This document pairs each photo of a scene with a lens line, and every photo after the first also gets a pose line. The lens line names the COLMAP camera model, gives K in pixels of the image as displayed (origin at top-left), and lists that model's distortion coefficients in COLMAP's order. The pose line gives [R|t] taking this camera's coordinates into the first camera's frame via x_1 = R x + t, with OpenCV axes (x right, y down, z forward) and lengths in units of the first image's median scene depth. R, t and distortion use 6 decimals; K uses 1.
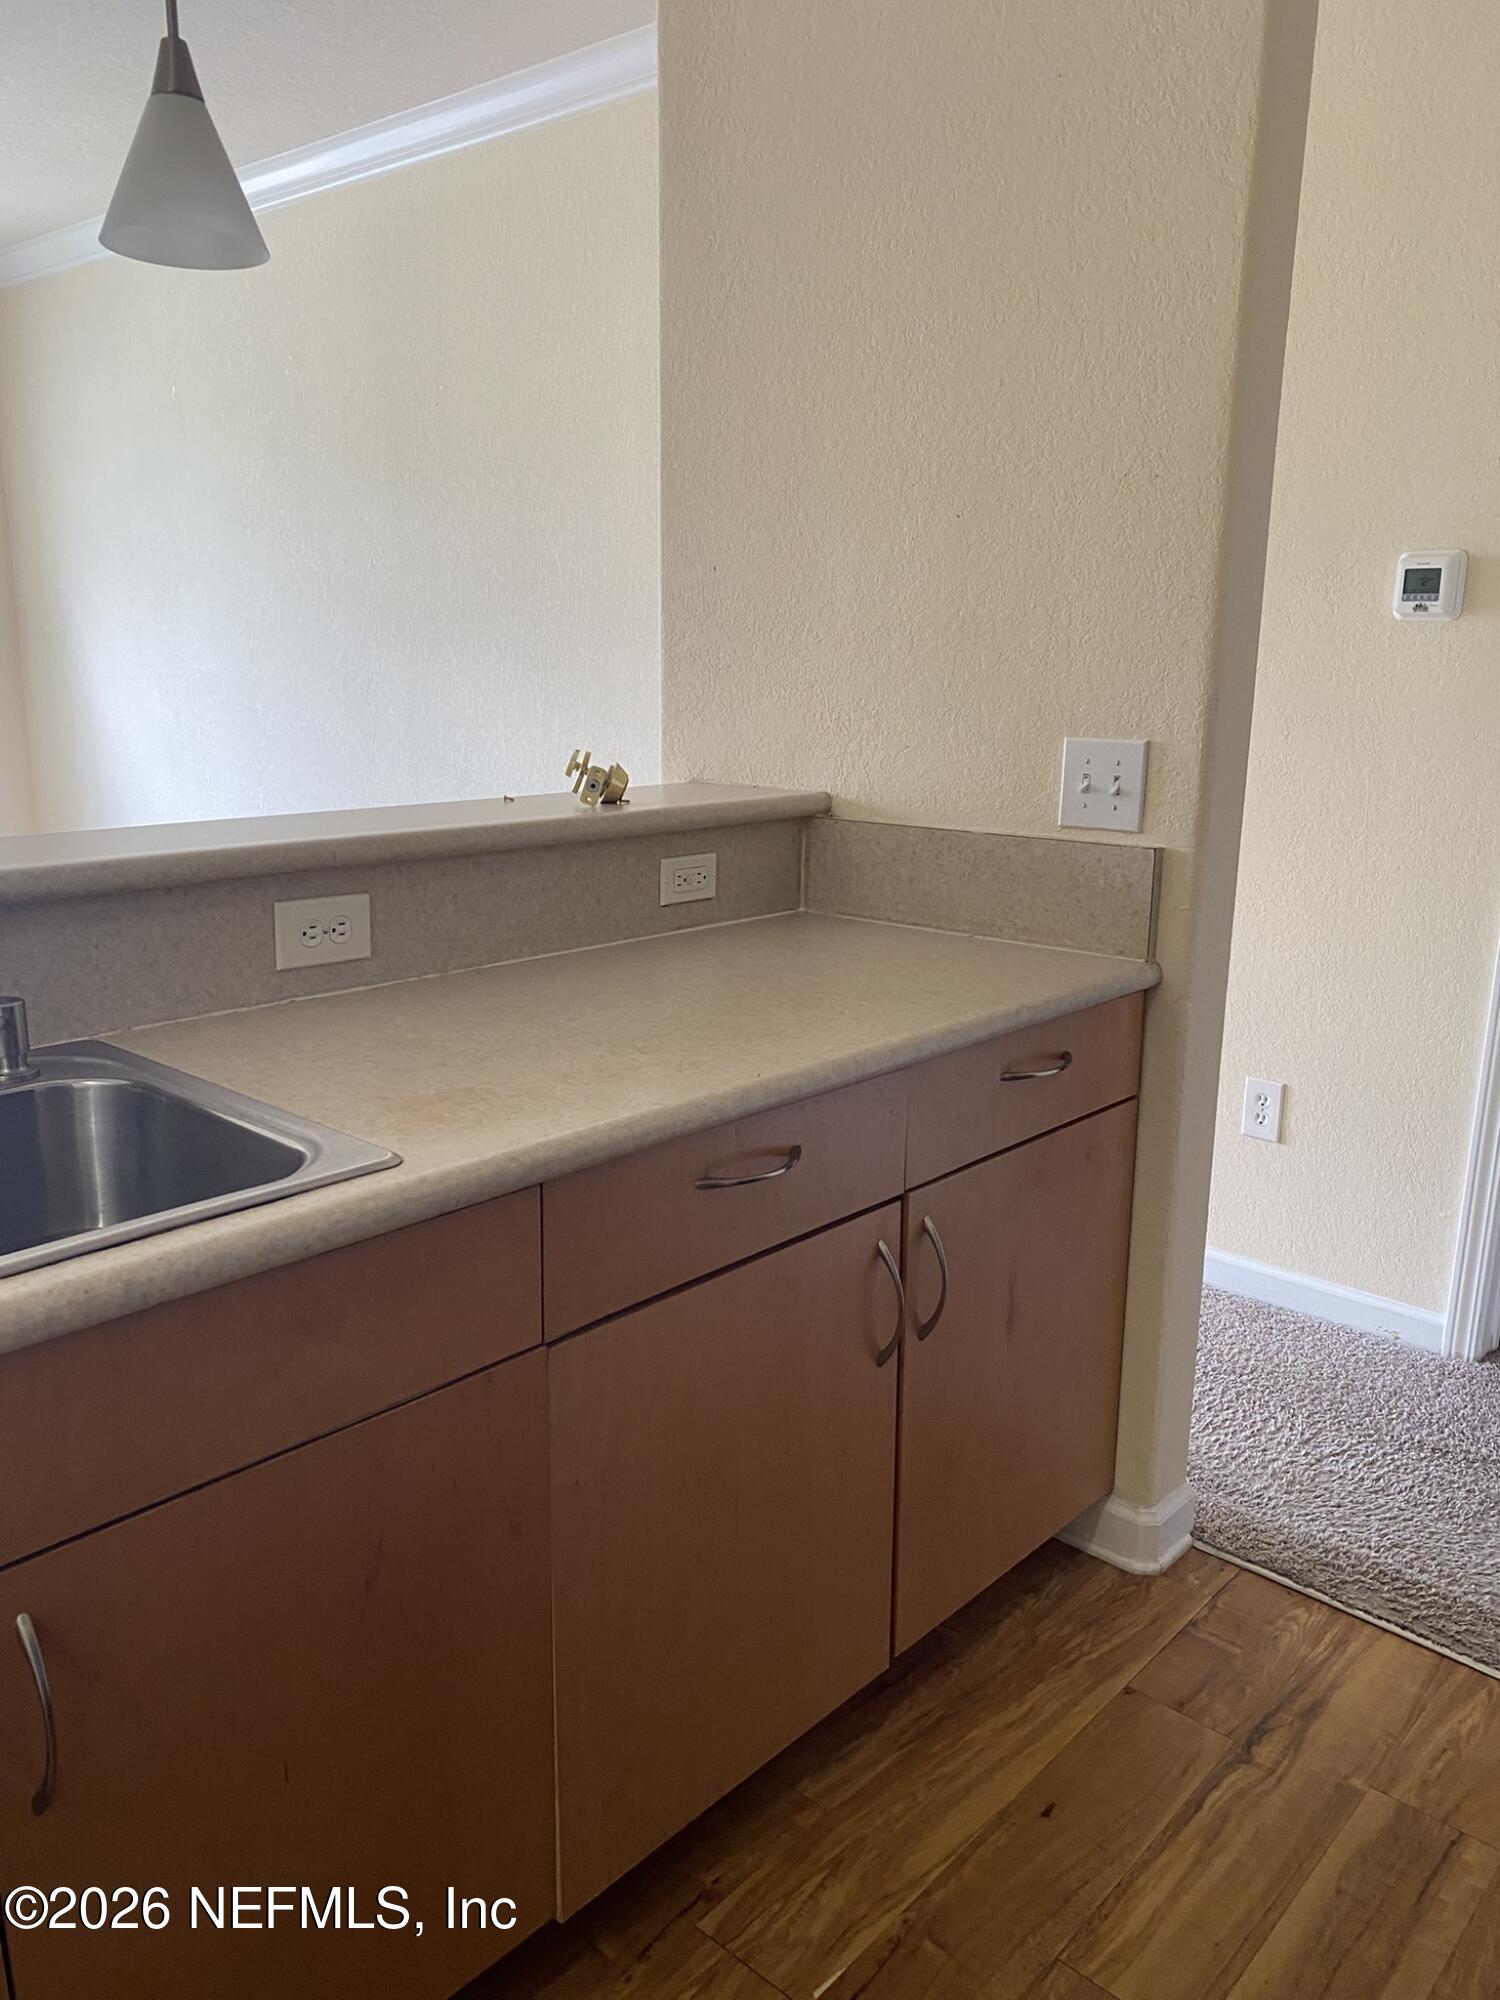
lens RADIAL K [[1547.1, 0, 759.6], [0, 1547.1, 1015.4], [0, 0, 1]] dist [0.033117, -0.032879]
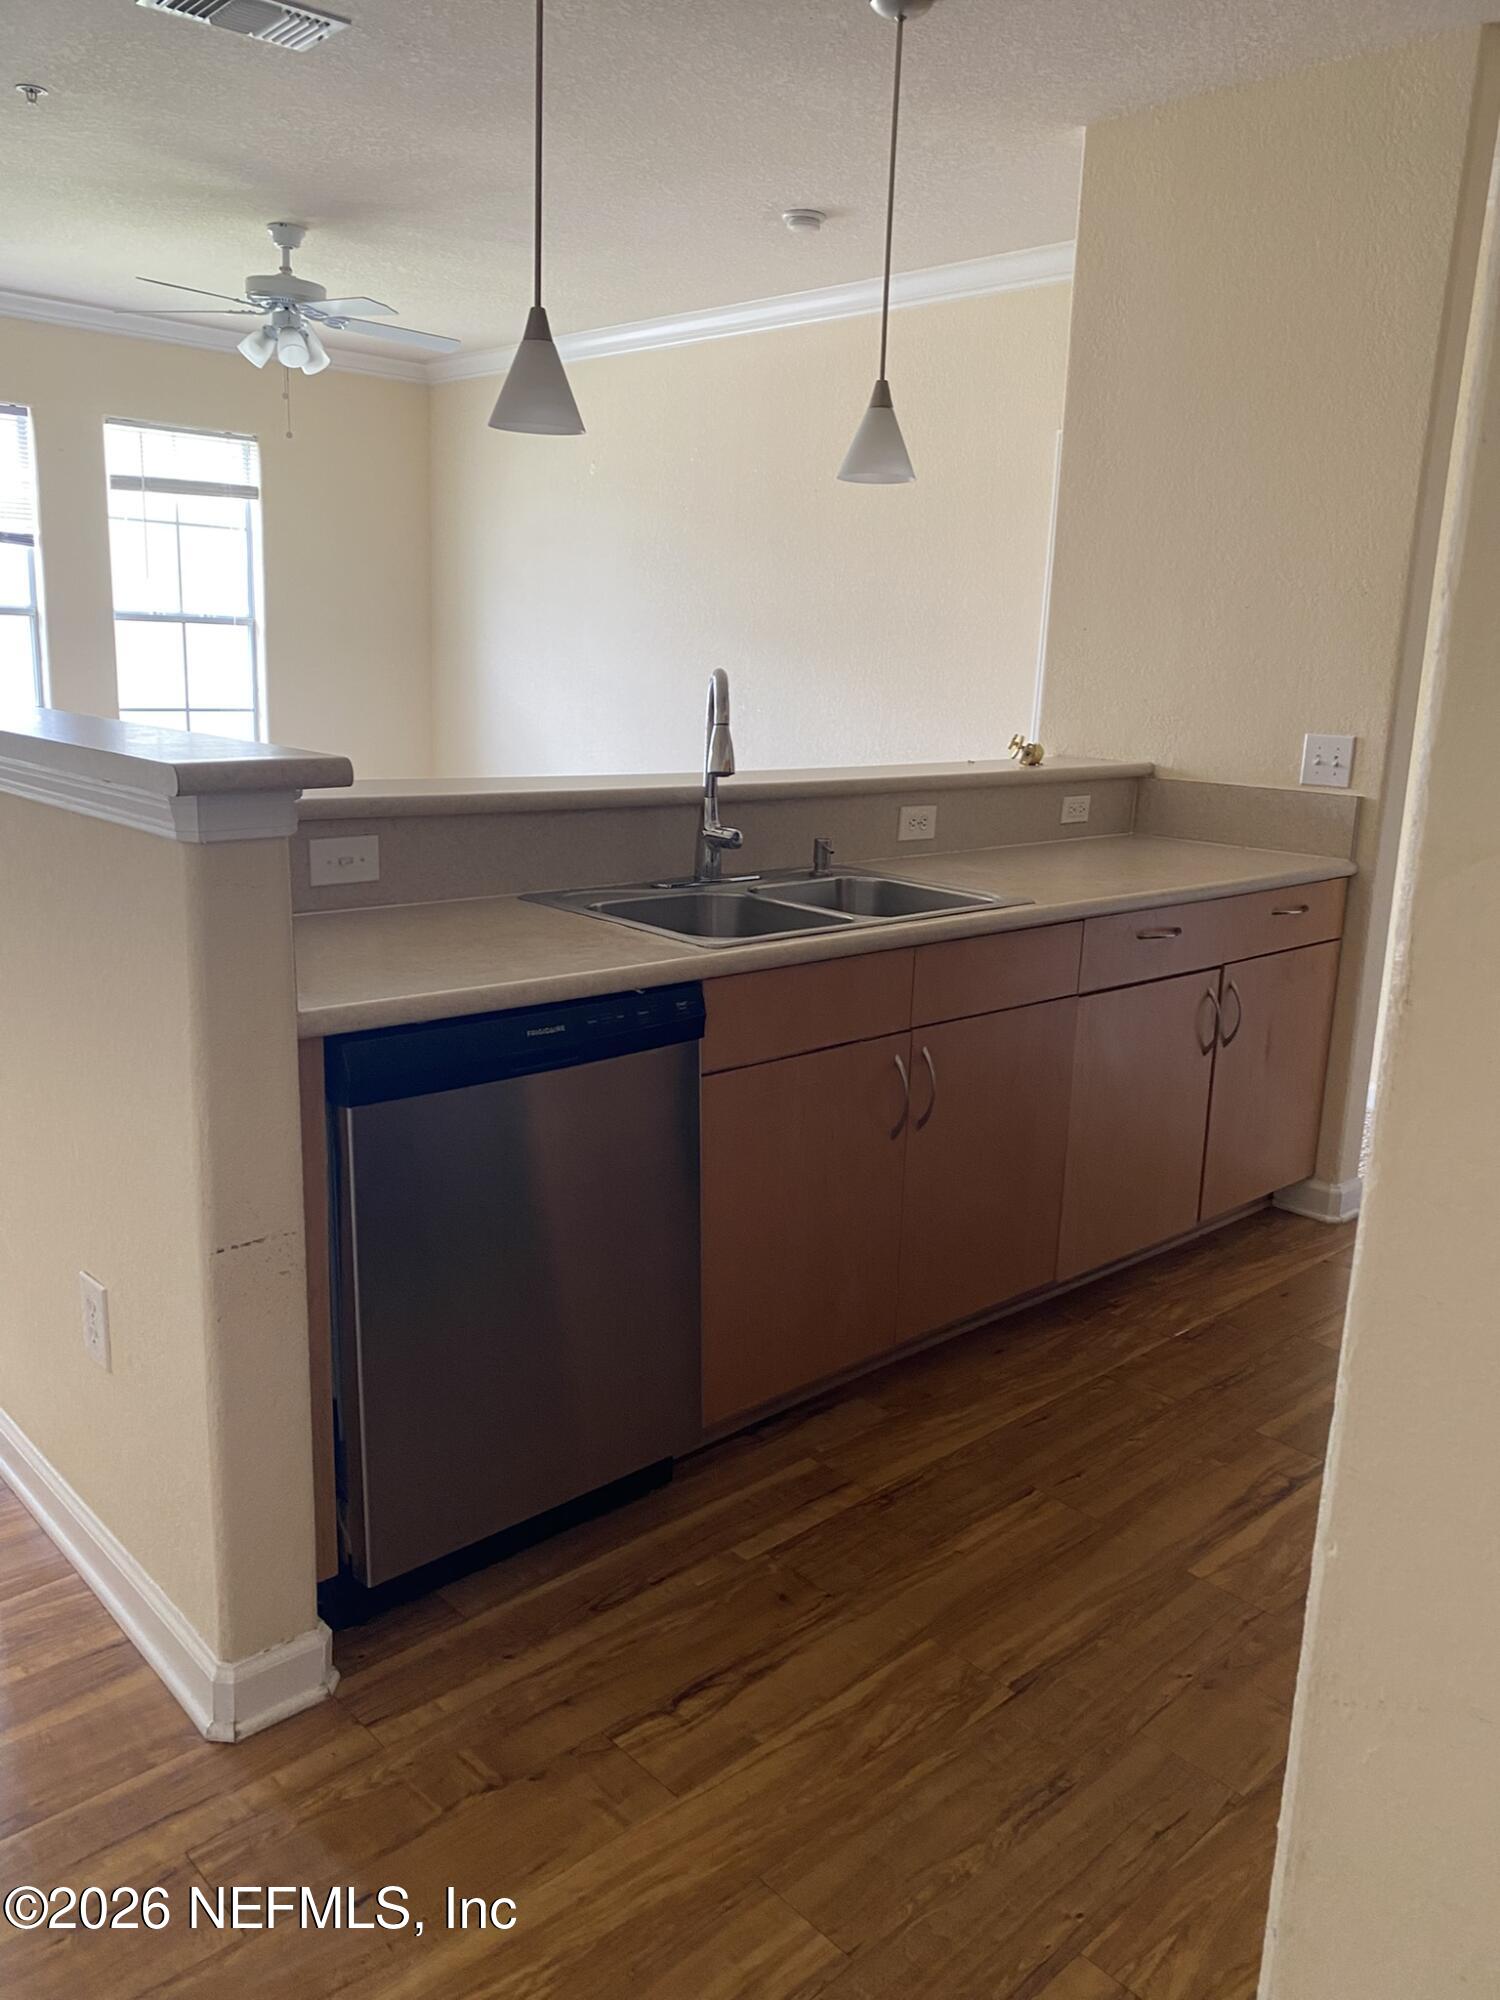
lens RADIAL K [[1547.1, 0, 745.4], [0, 1547.1, 989.1], [0, 0, 1]] dist [0.033117, -0.032879]
pose [[0.995063, 0.041279, -0.090255, -0.286306], [-0.042462, 0.999035, -0.011226, 0.169632], [0.089705, 0.015003, 0.995855, -0.872329]]
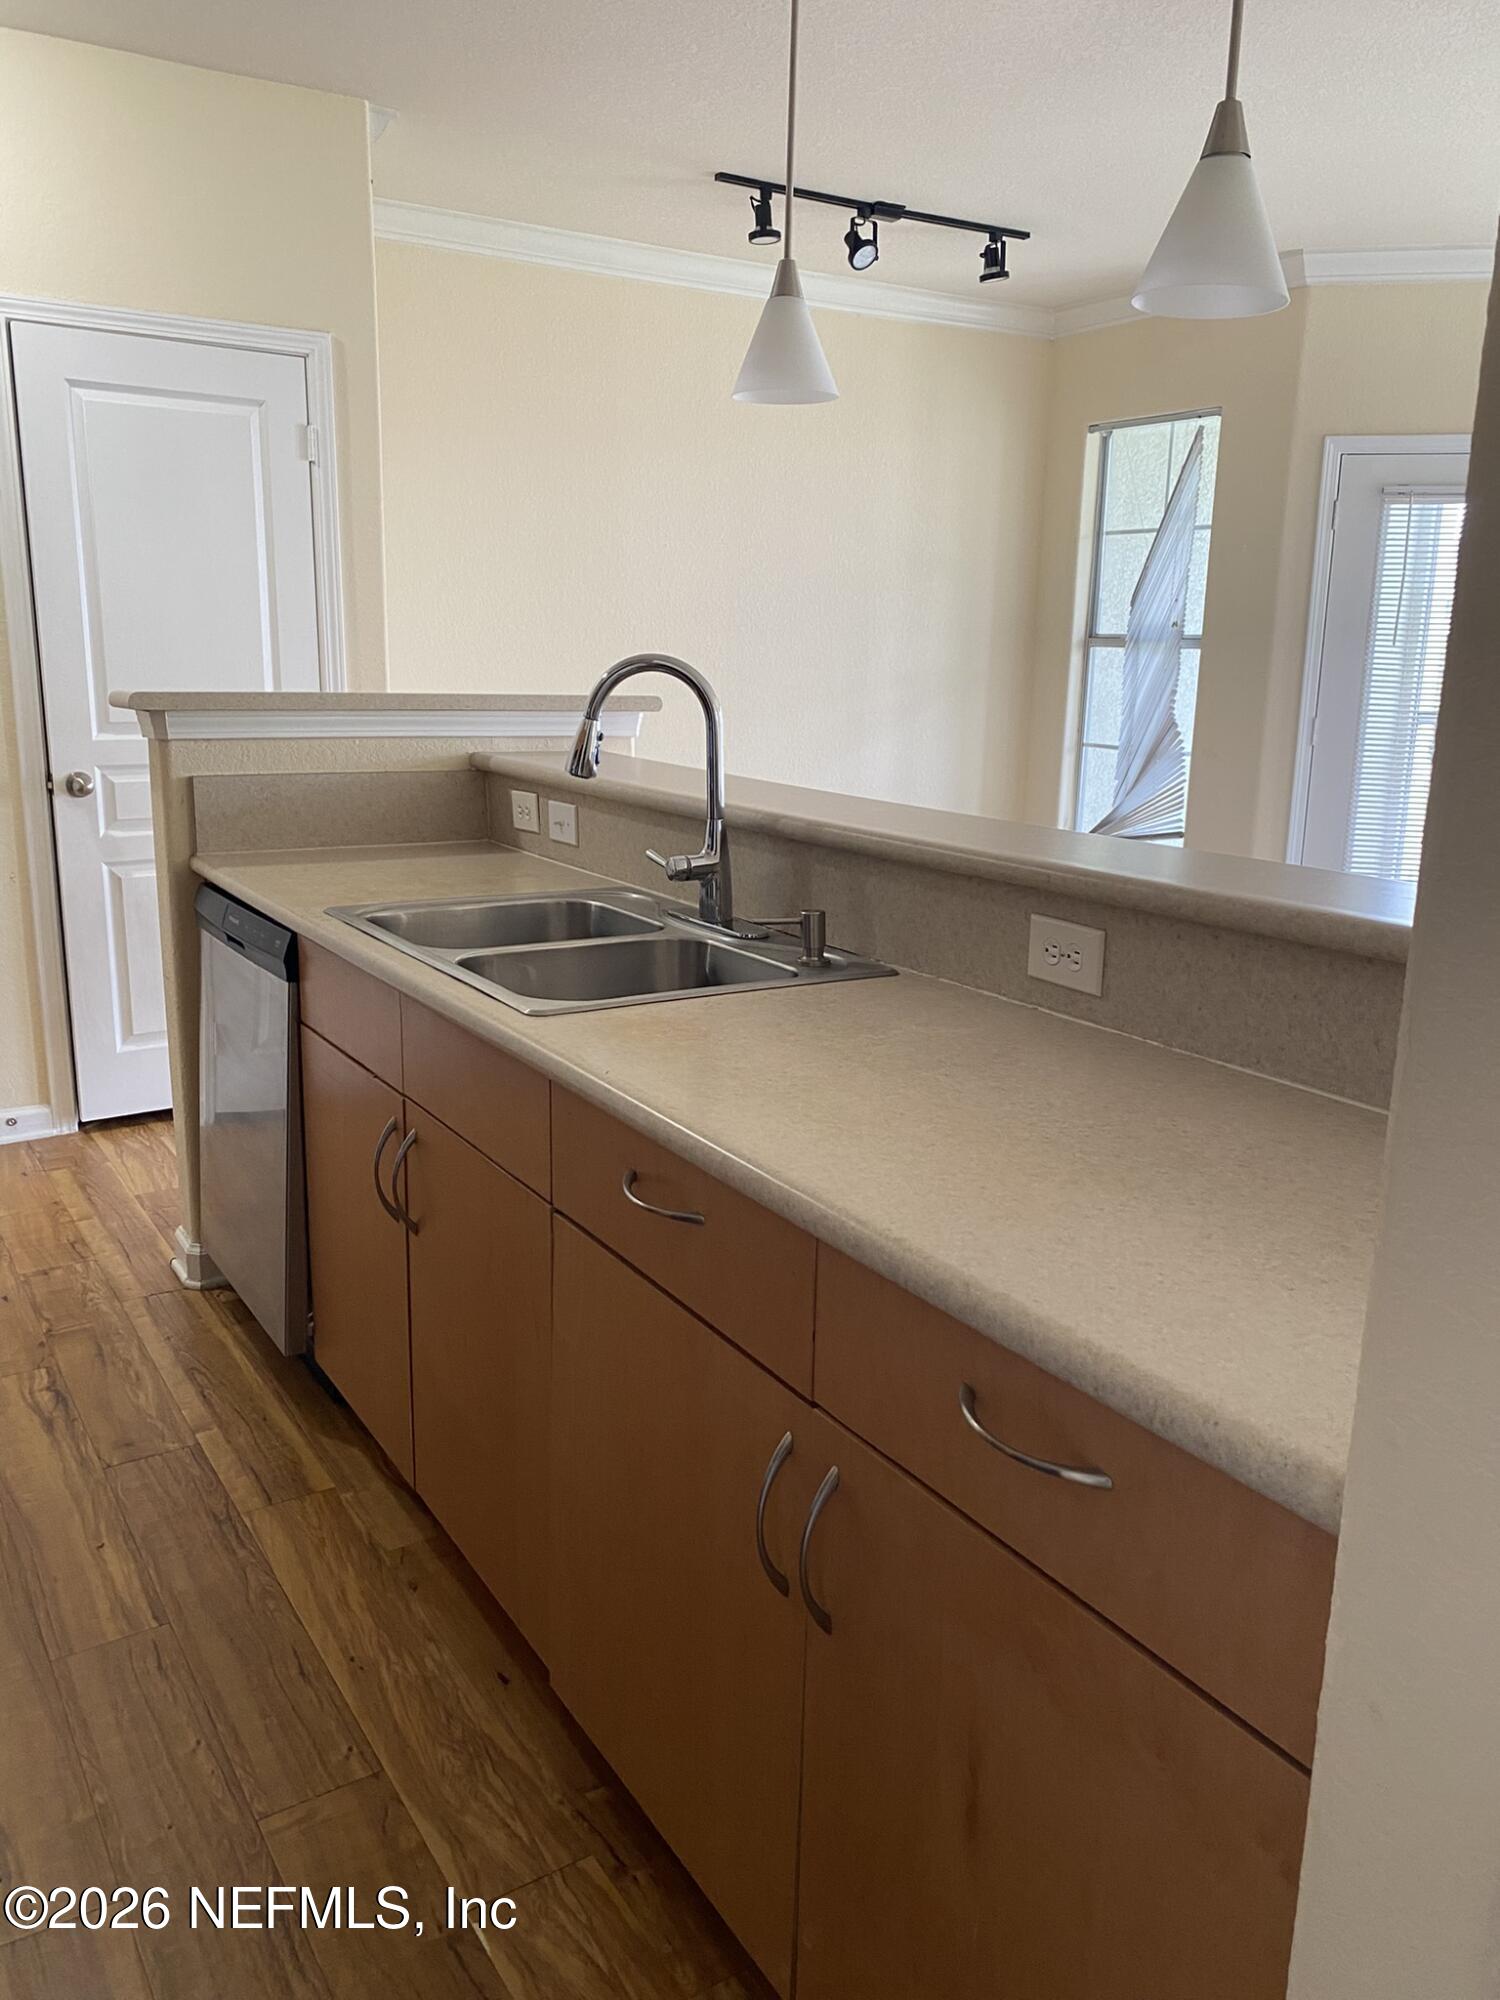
lens RADIAL K [[1547.1, 0, 786.7], [0, 1547.1, 990.6], [0, 0, 1]] dist [0.033117, -0.032879]
pose [[-0.271986, 0.184740, -0.944402, 0.677449], [-0.248525, 0.934620, 0.254401, -0.225657], [0.929655, 0.303901, -0.208292, 0.962915]]
